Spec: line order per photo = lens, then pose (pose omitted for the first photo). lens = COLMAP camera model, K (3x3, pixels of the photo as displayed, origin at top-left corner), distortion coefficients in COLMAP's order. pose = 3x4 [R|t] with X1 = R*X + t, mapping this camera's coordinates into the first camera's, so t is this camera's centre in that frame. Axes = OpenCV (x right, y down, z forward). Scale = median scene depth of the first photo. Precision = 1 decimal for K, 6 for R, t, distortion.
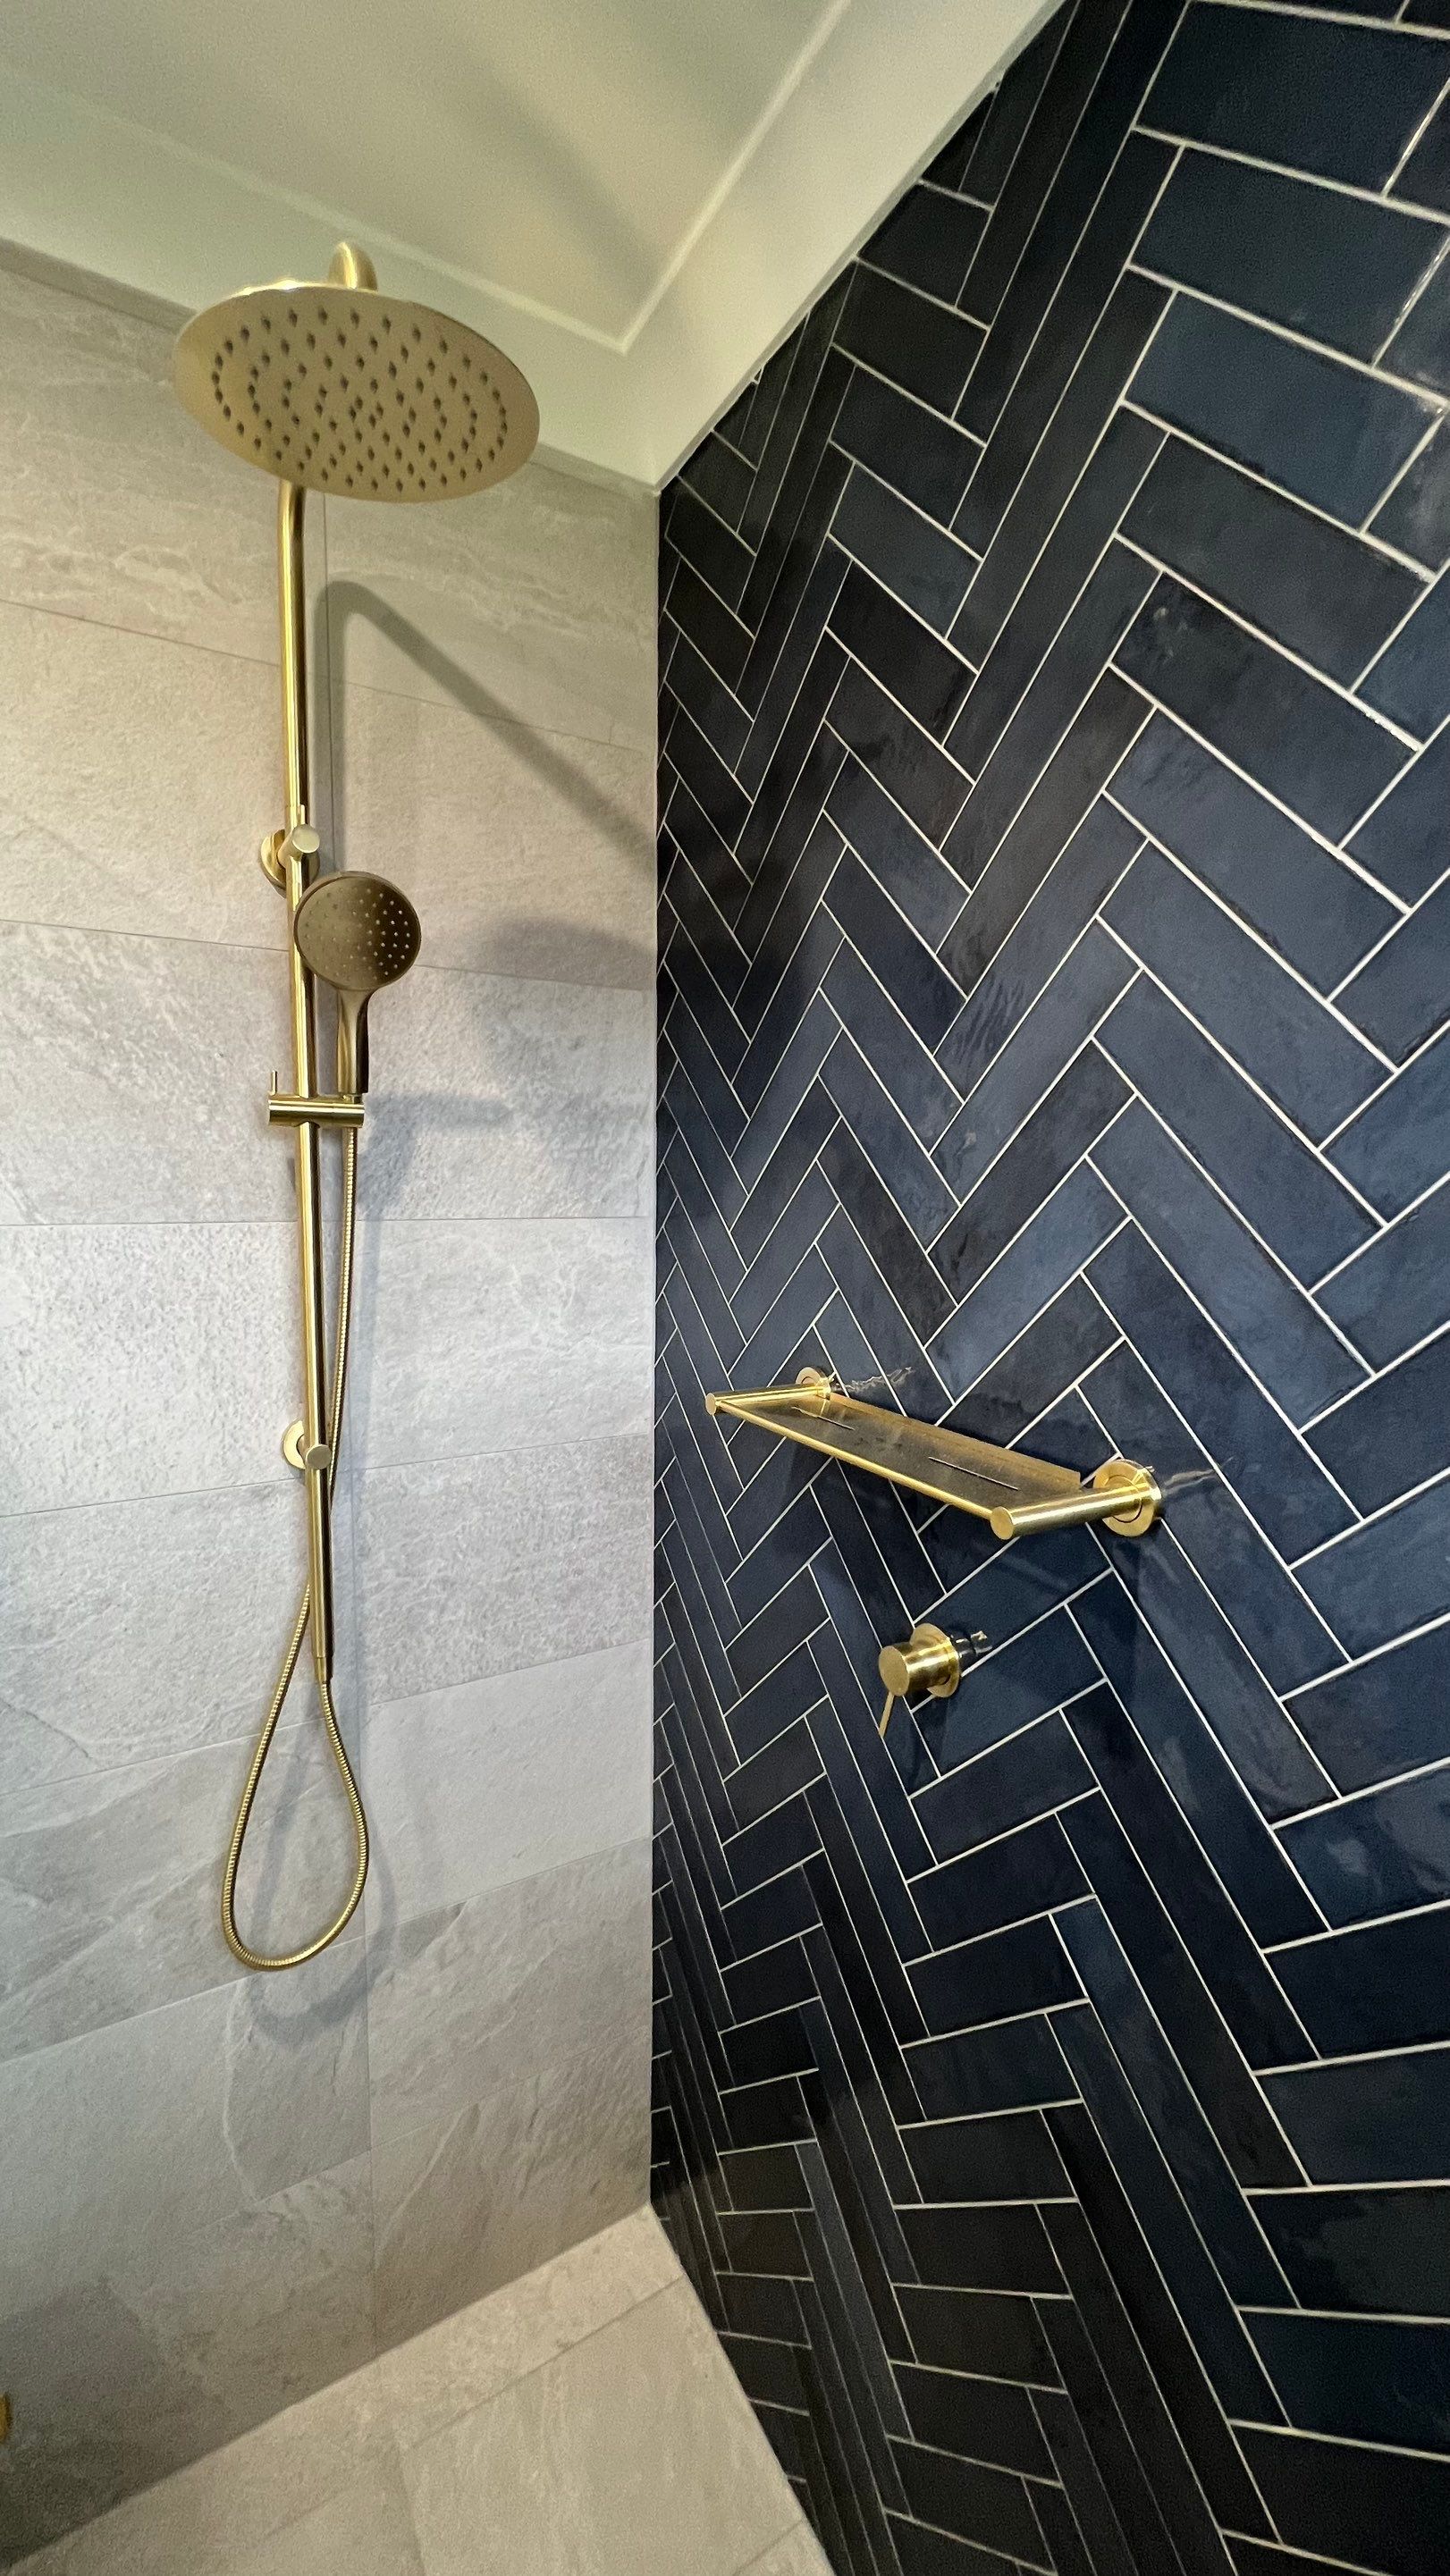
lens RADIAL K [[1030.8, 0, 723.9], [0, 1030.8, 1282.3], [0, 0, 1]] dist [-0.001184, 0.000151]
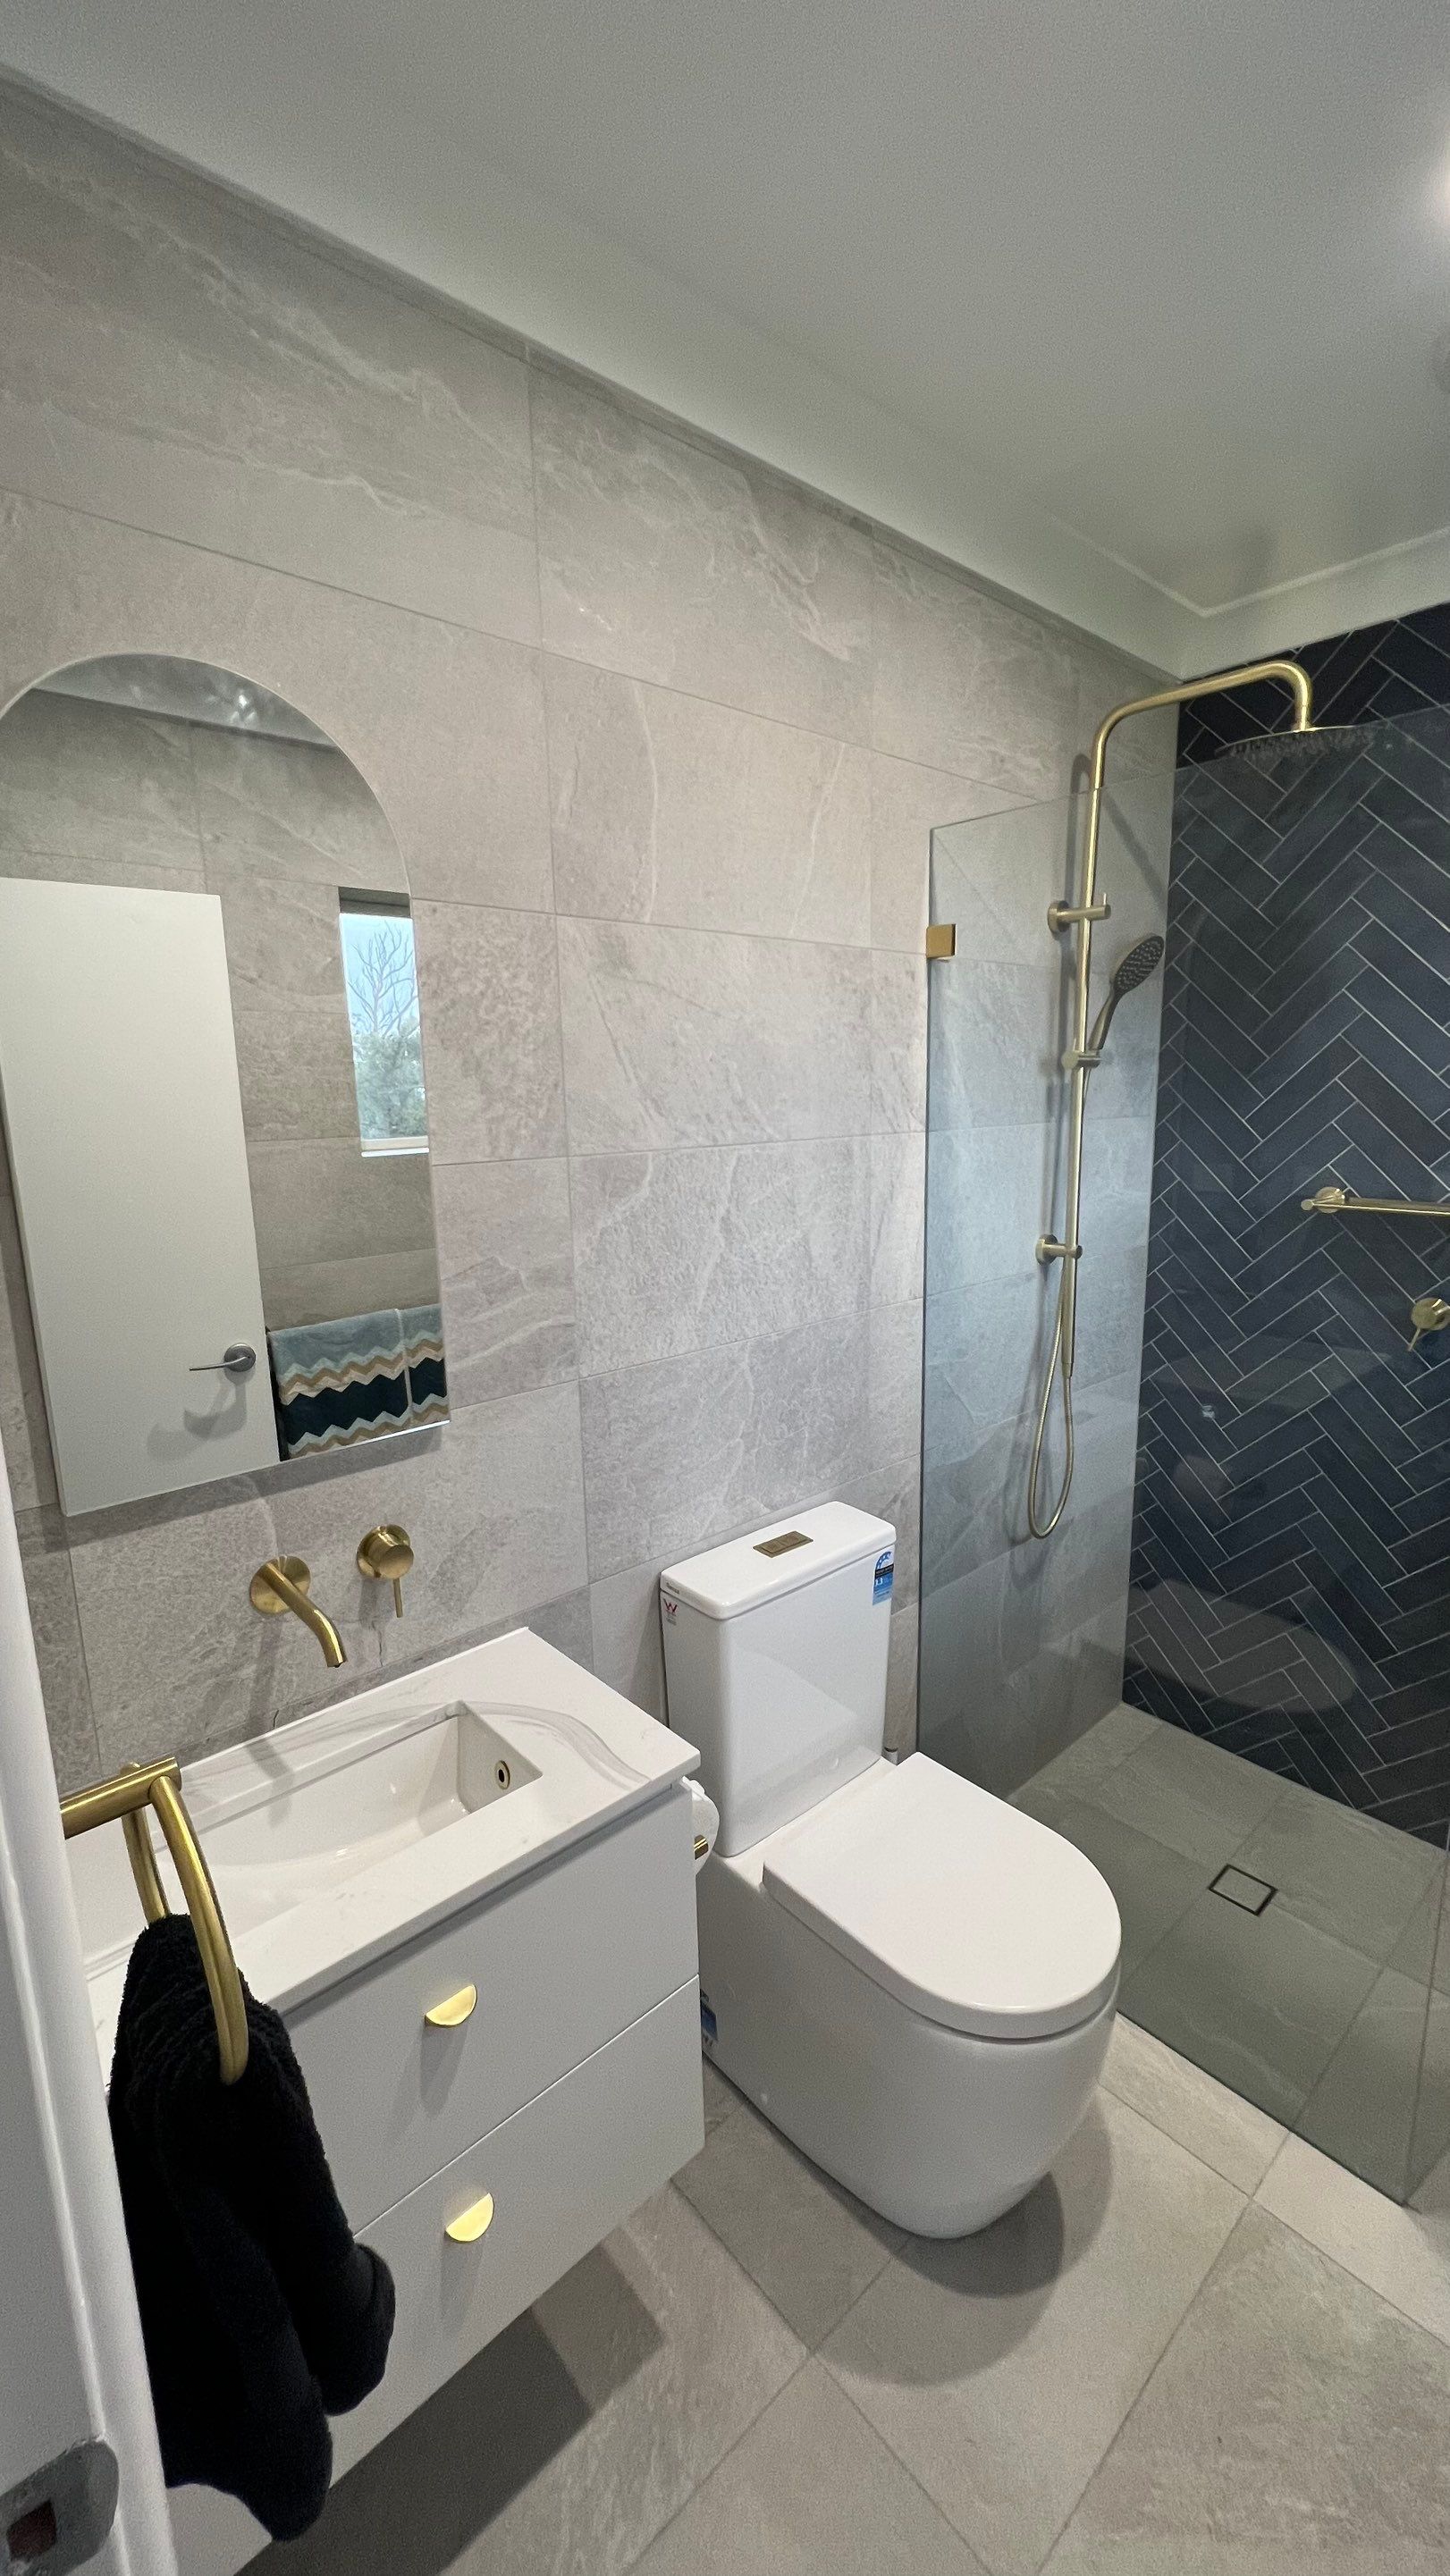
lens RADIAL K [[1029.9, 0, 728.3], [0, 1029.9, 1282.1], [0, 0, 1]] dist [-0.000559, 0.001057]
pose [[0.980479, -0.066084, 0.185186, -1.294196], [0.050947, 0.995048, 0.085340, 0.034758], [-0.189909, -0.074240, 0.978991, -0.647888]]
